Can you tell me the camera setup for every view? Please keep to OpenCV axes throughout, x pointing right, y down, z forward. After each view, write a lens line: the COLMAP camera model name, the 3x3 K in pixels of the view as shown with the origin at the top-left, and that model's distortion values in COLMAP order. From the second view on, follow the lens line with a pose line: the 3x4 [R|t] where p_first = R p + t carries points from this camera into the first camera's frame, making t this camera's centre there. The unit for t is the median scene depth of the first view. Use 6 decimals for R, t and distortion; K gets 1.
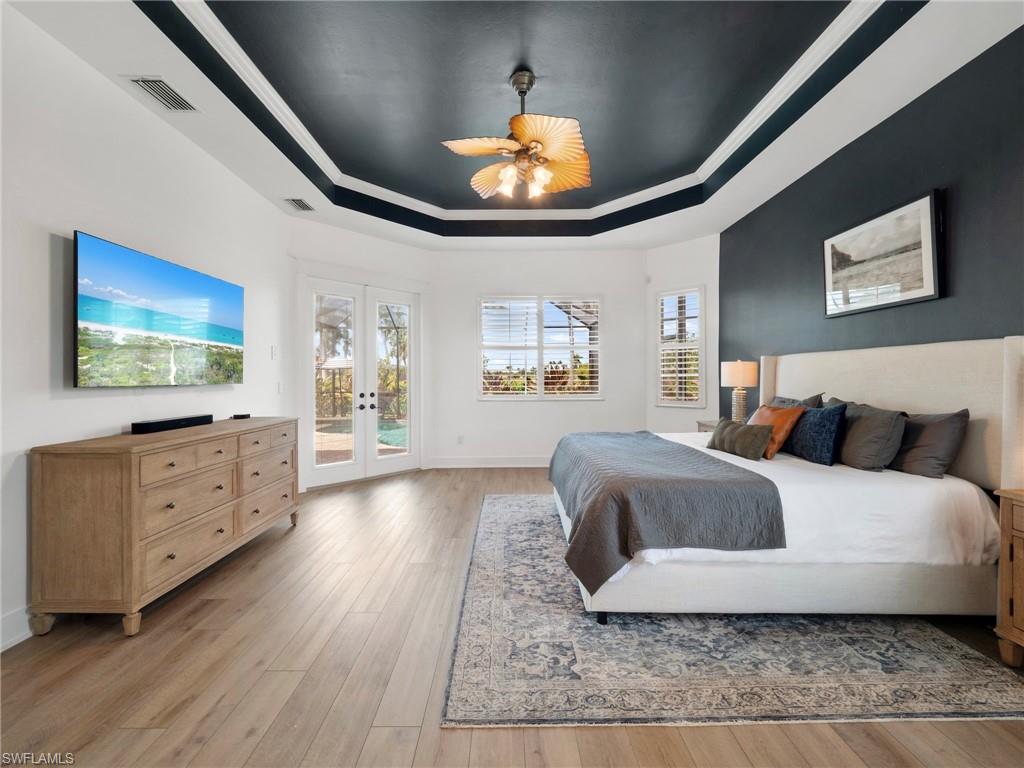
lens RADIAL K [[438.2, 0, 506.7], [0, 438.2, 380.1], [0, 0, 1]] dist [-0.011755, -0.000209]
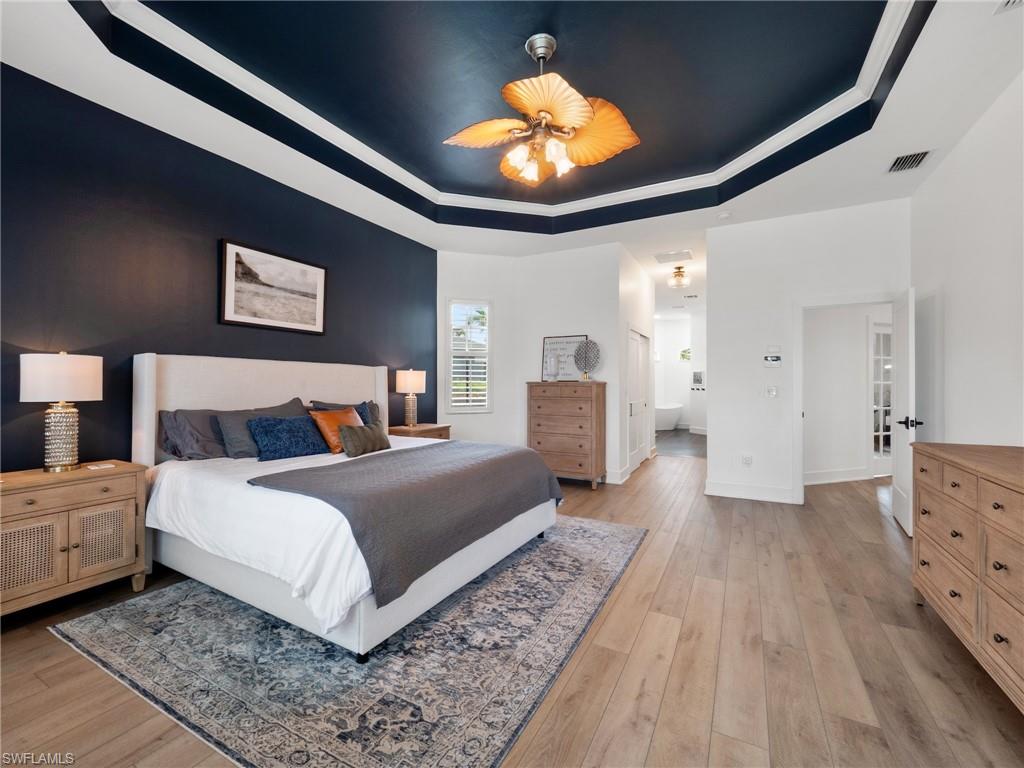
lens RADIAL K [[438.2, 0, 506.7], [0, 438.2, 380.1], [0, 0, 1]] dist [-0.011755, -0.000209]
pose [[-0.884395, 0.008353, 0.466665, -0.309227], [0.005624, 0.999958, -0.007240, -0.005870], [-0.466706, -0.003779, -0.884405, 1.814696]]
